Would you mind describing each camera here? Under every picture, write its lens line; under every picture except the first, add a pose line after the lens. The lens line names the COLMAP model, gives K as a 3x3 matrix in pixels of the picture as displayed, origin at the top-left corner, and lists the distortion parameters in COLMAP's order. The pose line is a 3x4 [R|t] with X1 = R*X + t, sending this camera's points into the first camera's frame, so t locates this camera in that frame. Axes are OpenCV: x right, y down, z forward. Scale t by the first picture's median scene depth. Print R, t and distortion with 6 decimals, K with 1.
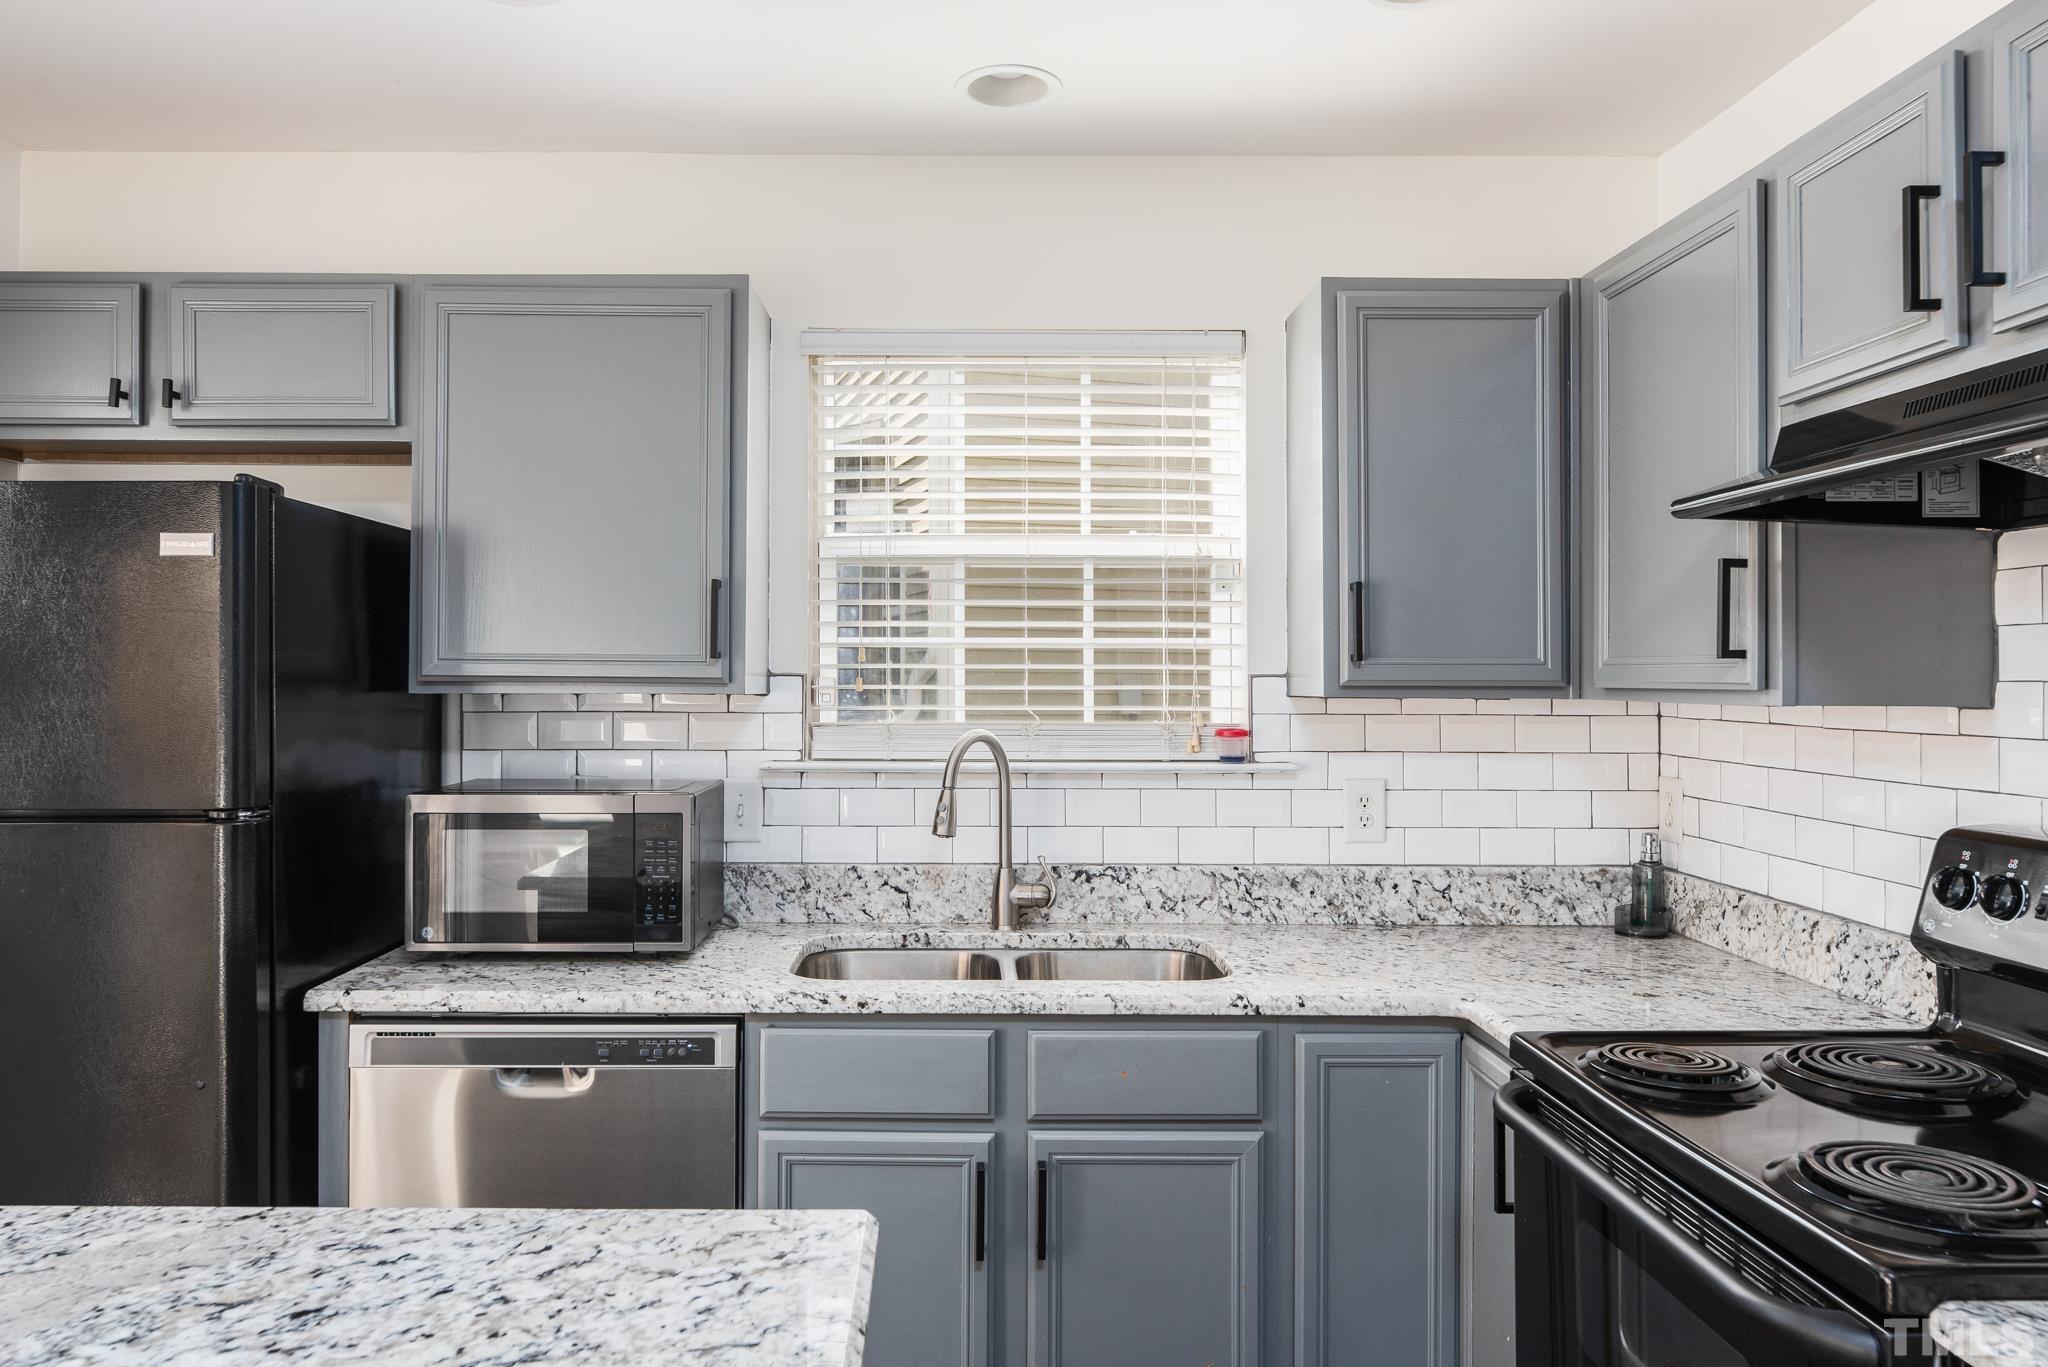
lens RADIAL K [[1488.8, 0, 927.5], [0, 1488.8, 673.3], [0, 0, 1]] dist [-0.011216, 0.012113]
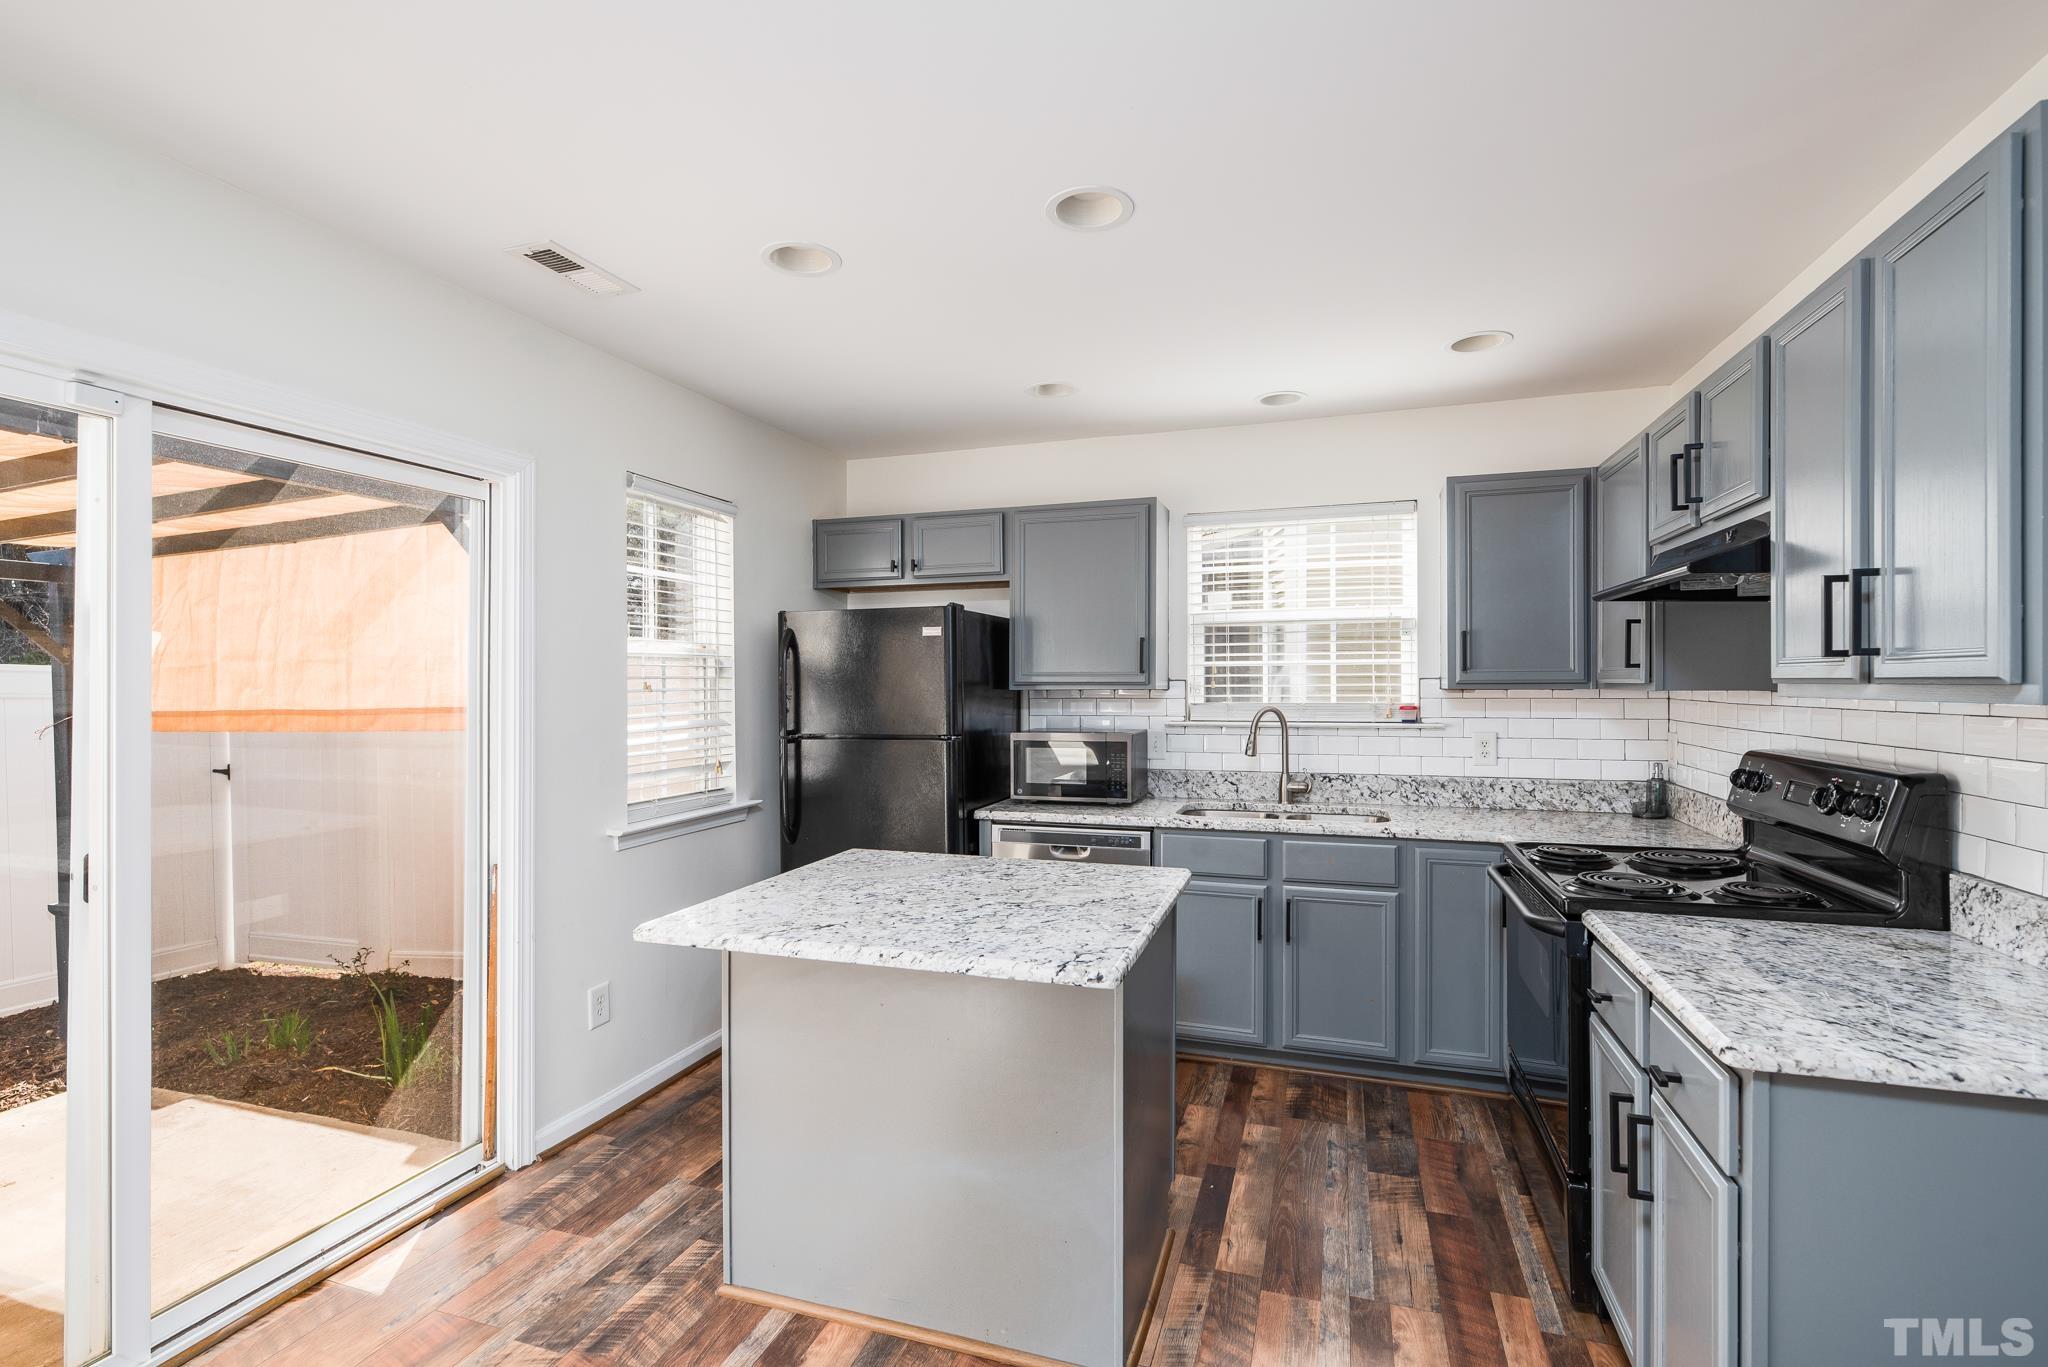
lens RADIAL K [[951.7, 0, 1005.6], [0, 951.7, 694.1], [0, 0, 1]] dist [-0.000105, -0.000852]
pose [[0.954463, -0.005020, -0.298288, 0.084248], [0.009140, 0.999881, 0.012418, 0.001707], [0.298190, -0.014579, 0.954395, -0.403126]]
